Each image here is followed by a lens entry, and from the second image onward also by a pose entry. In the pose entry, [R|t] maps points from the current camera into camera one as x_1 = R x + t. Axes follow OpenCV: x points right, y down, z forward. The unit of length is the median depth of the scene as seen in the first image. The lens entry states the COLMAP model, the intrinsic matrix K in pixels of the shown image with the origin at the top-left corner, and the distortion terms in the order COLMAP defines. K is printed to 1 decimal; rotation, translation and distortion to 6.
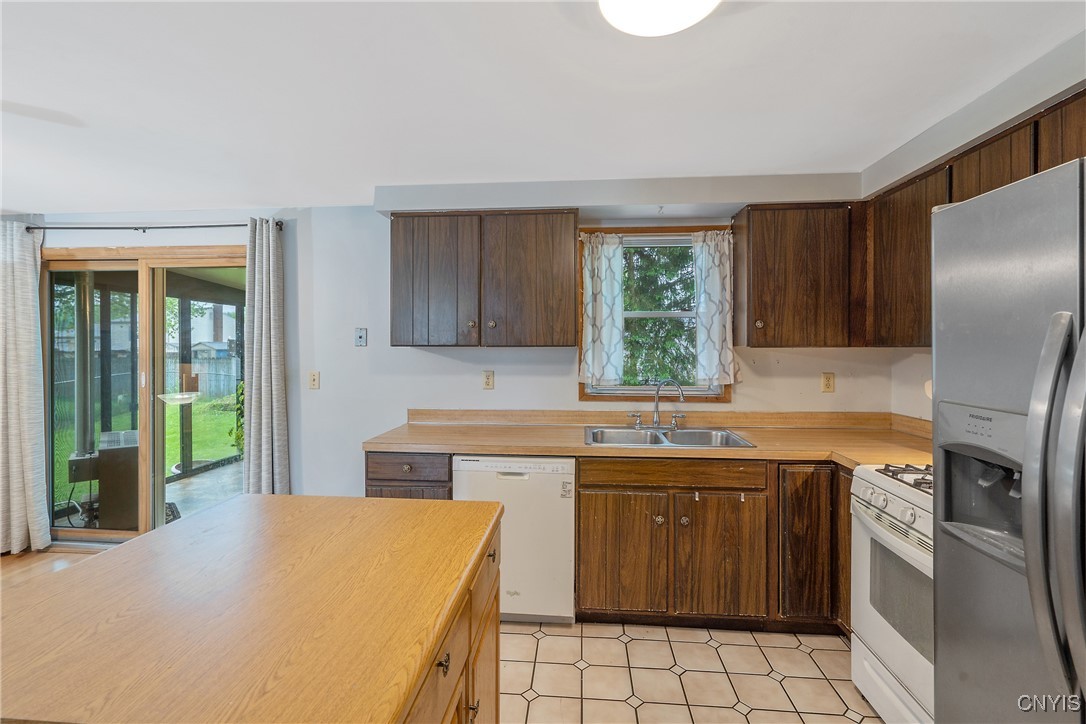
lens RADIAL K [[495.2, 0, 540.9], [0, 495.2, 354.3], [0, 0, 1]] dist [-0.007772, 0.003604]
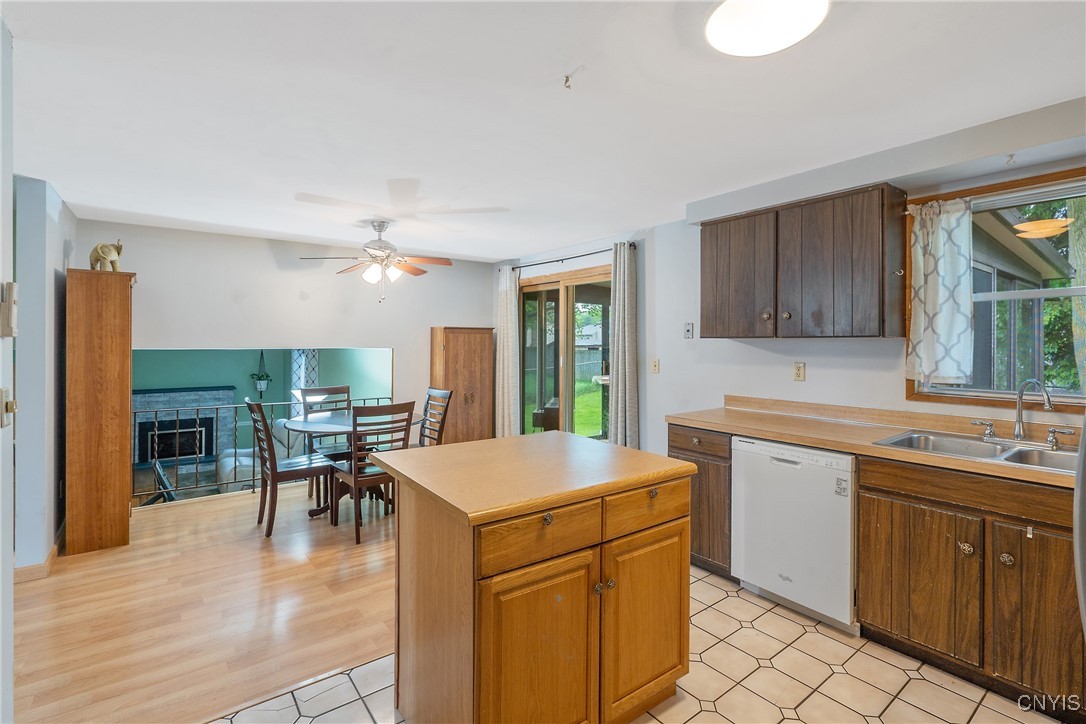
lens RADIAL K [[495.2, 0, 546.3], [0, 495.2, 348.3], [0, 0, 1]] dist [-0.007772, 0.003604]
pose [[0.676806, 0.009346, -0.736102, 0.307227], [-0.012537, 0.999921, 0.001168, 0.011323], [0.736054, 0.008438, 0.676870, -0.050494]]
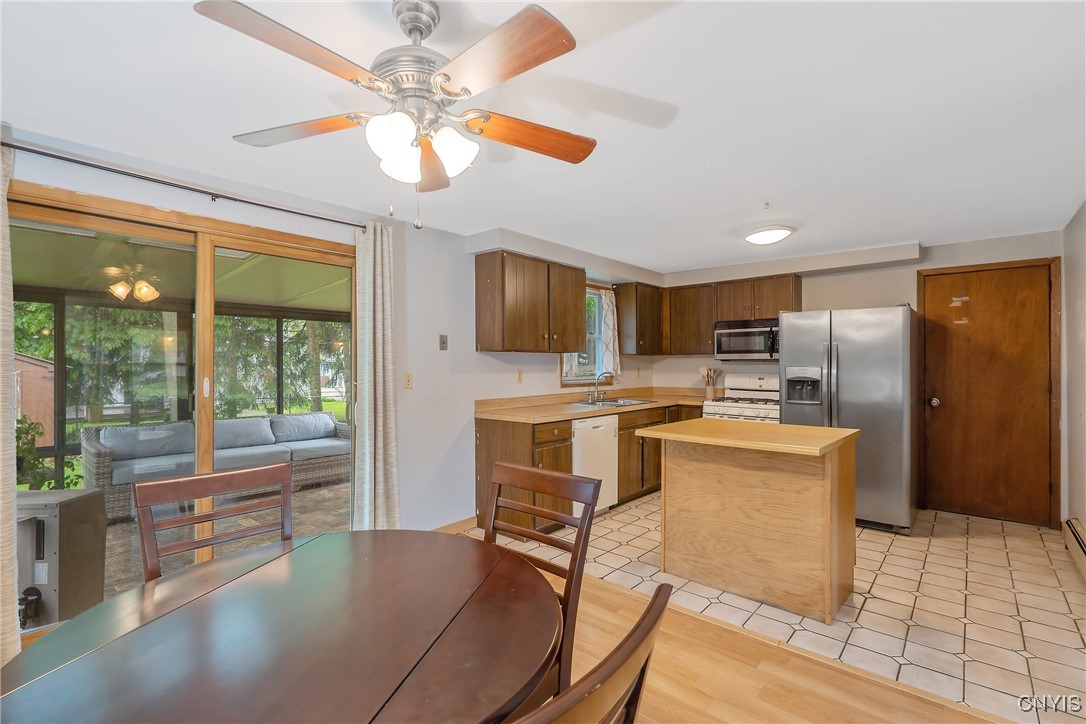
lens RADIAL K [[495.2, 0, 542.2], [0, 495.2, 364.0], [0, 0, 1]] dist [-0.007772, 0.003604]
pose [[0.591611, -0.002539, 0.806220, -1.306985], [0.014978, 0.999857, -0.007842, 0.032463], [-0.806084, 0.016715, 0.591564, 0.131631]]
